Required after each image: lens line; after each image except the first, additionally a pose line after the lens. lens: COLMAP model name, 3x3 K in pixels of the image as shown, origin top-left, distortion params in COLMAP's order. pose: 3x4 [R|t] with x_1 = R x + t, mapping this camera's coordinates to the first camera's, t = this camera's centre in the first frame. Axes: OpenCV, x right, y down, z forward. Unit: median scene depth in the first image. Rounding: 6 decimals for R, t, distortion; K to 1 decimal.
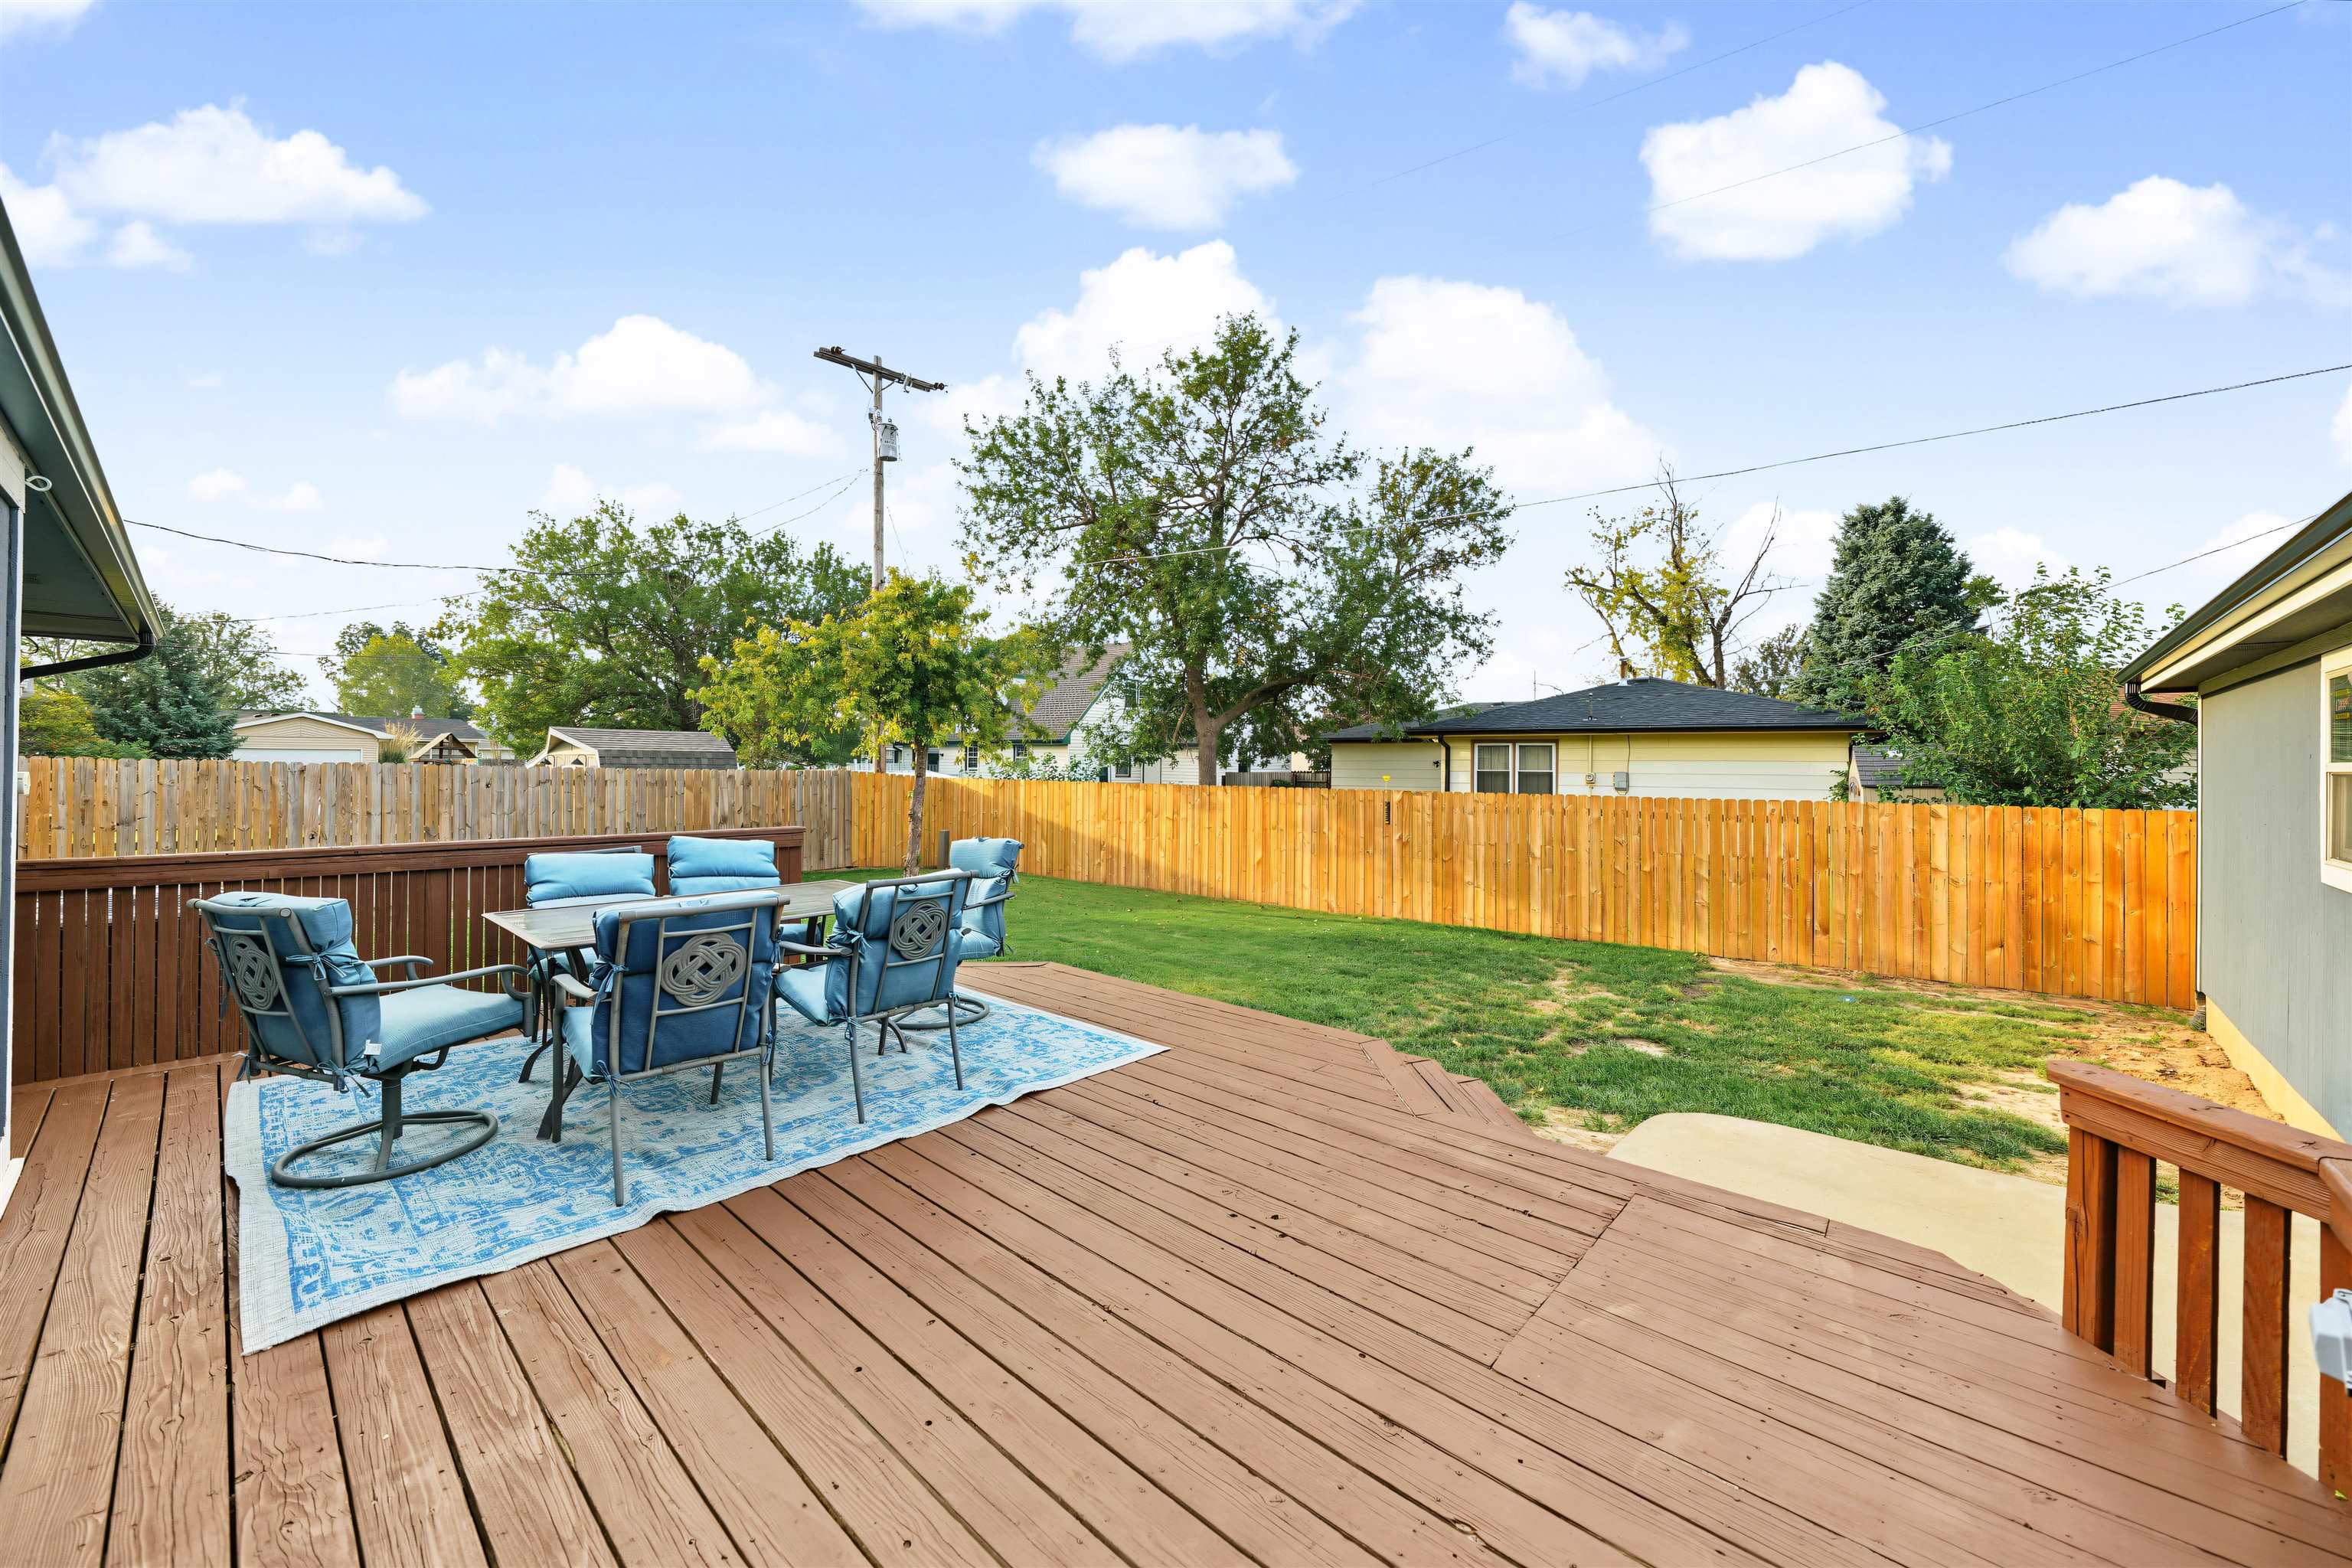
lens RADIAL K [[890.1, 0, 1195.0], [0, 890.1, 763.8], [0, 0, 1]] dist [-0.002370, 0.000509]
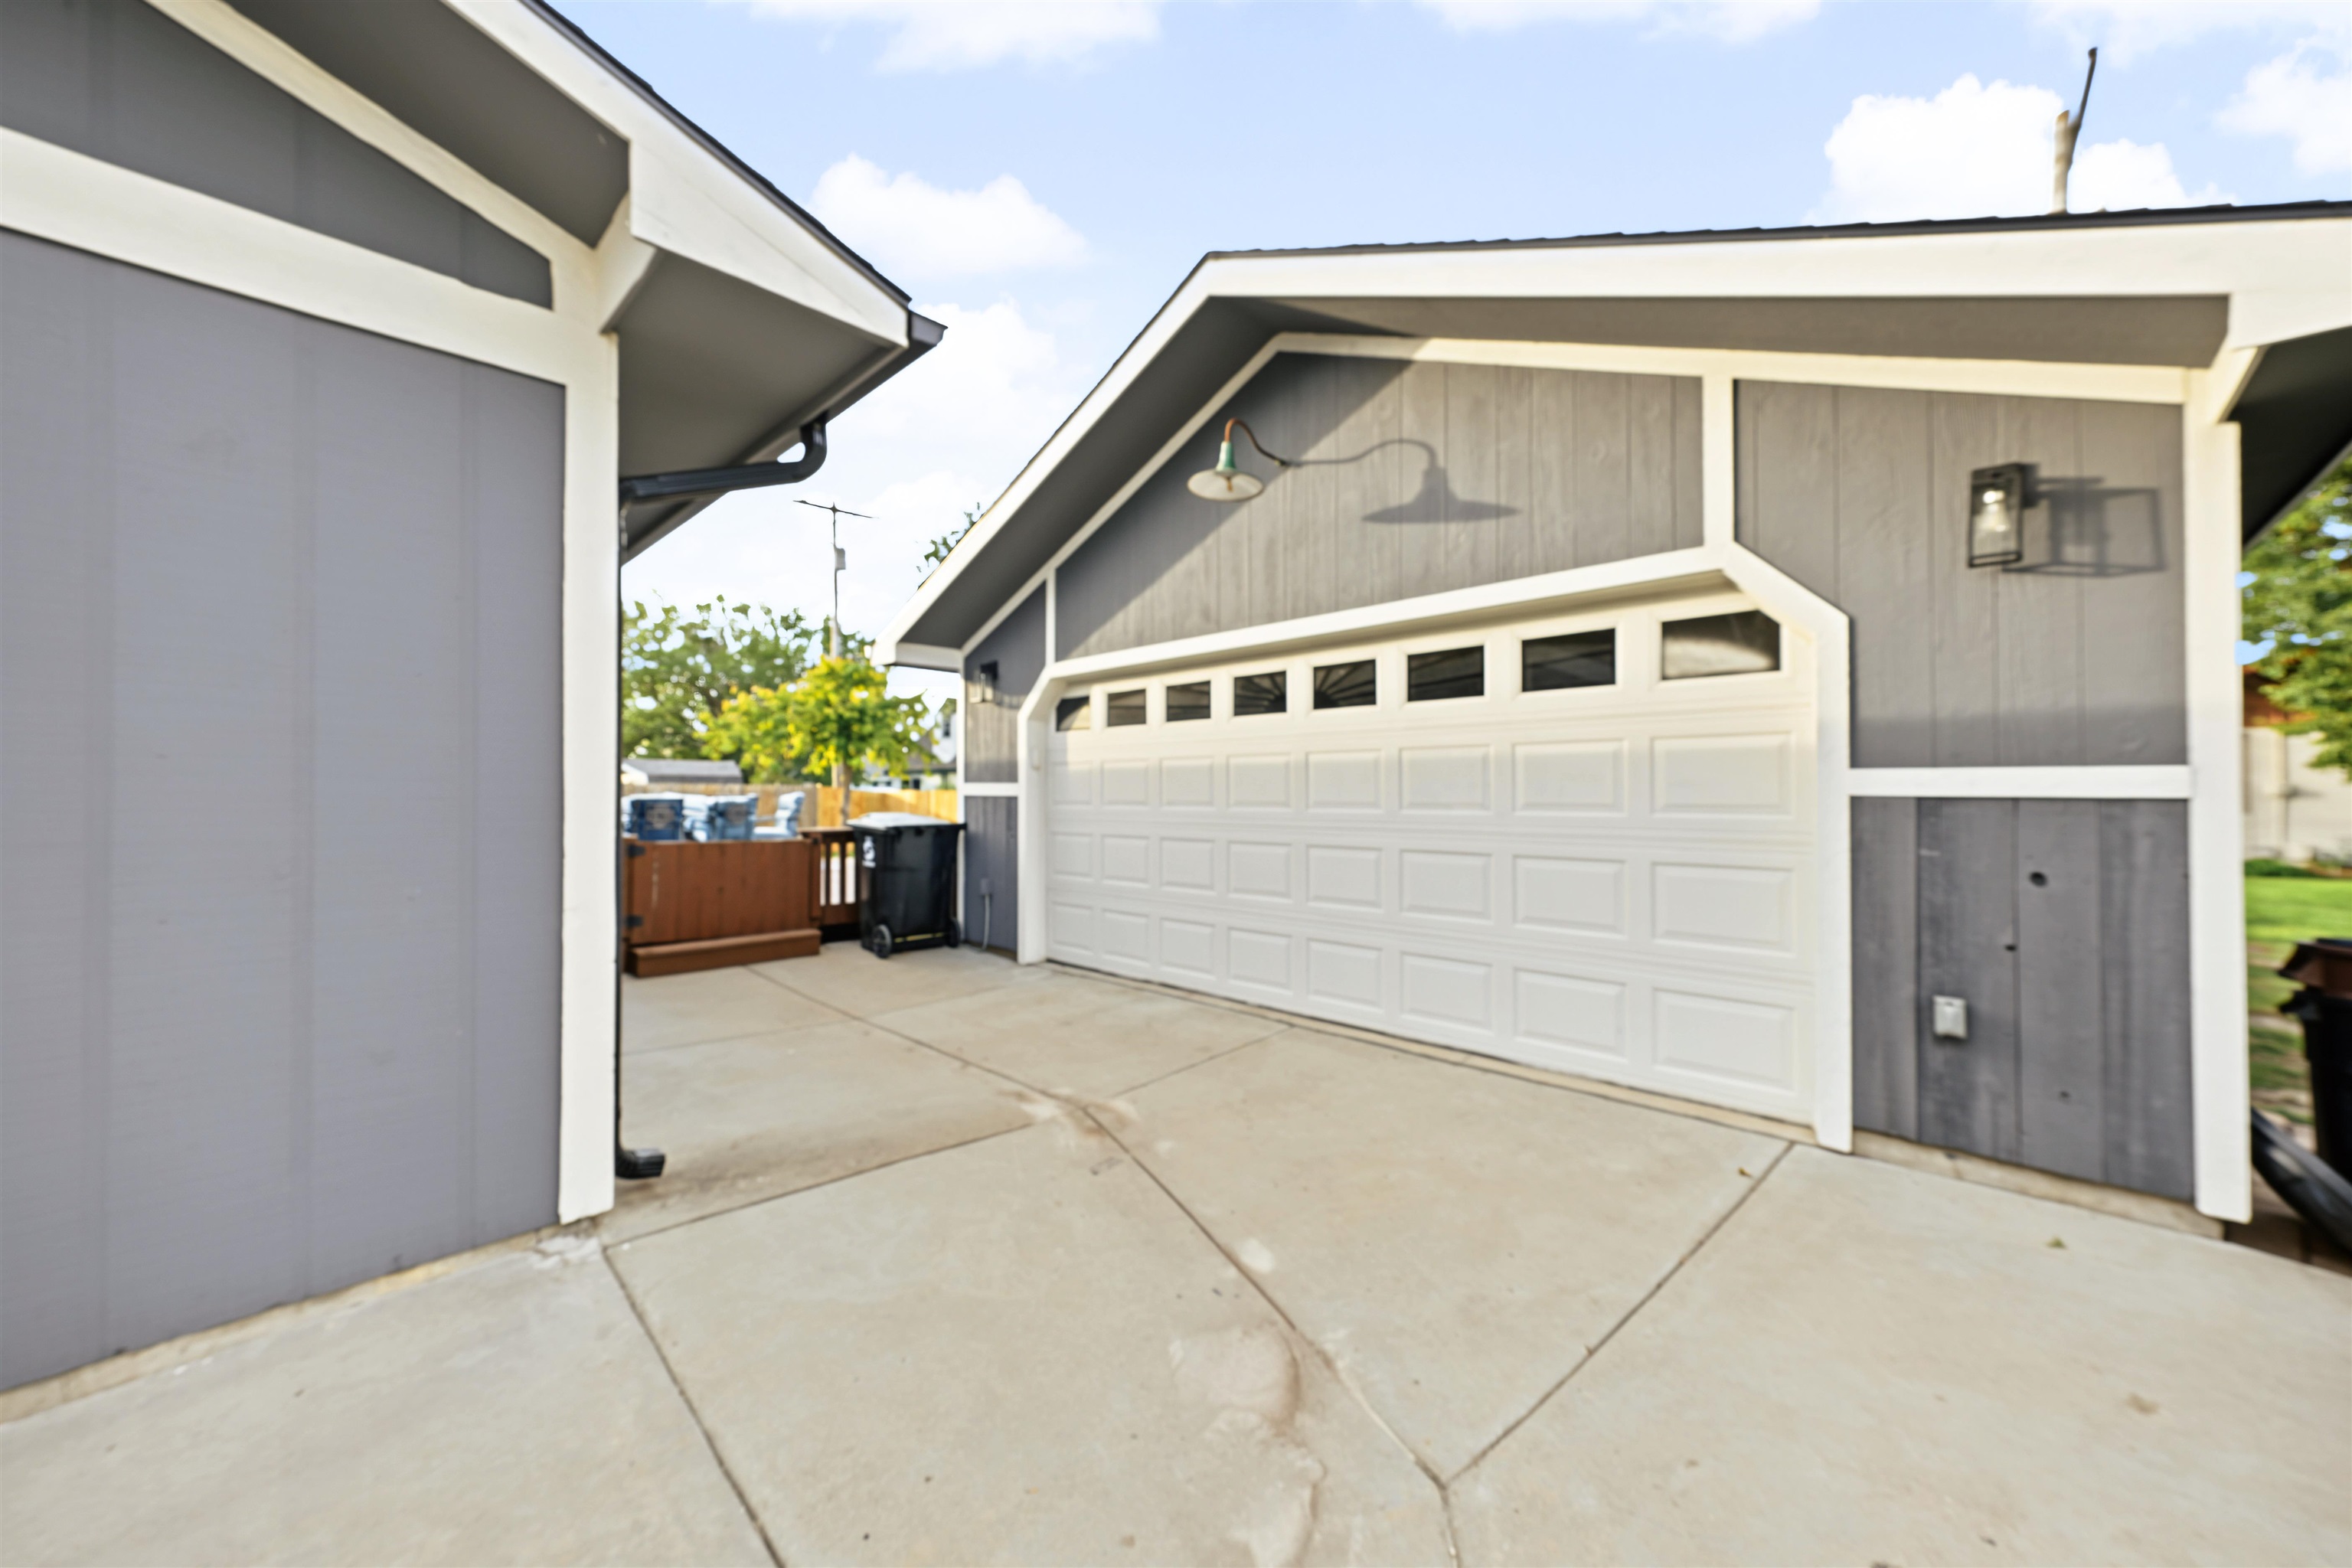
lens RADIAL K [[890.1, 0, 1239.3], [0, 890.1, 771.1], [0, 0, 1]] dist [-0.002370, 0.000509]
pose [[0.999816, -0.007410, -0.017670, 0.248654], [0.006899, 0.999562, -0.028782, 0.022319], [0.017876, 0.028655, 0.999430, -0.330333]]
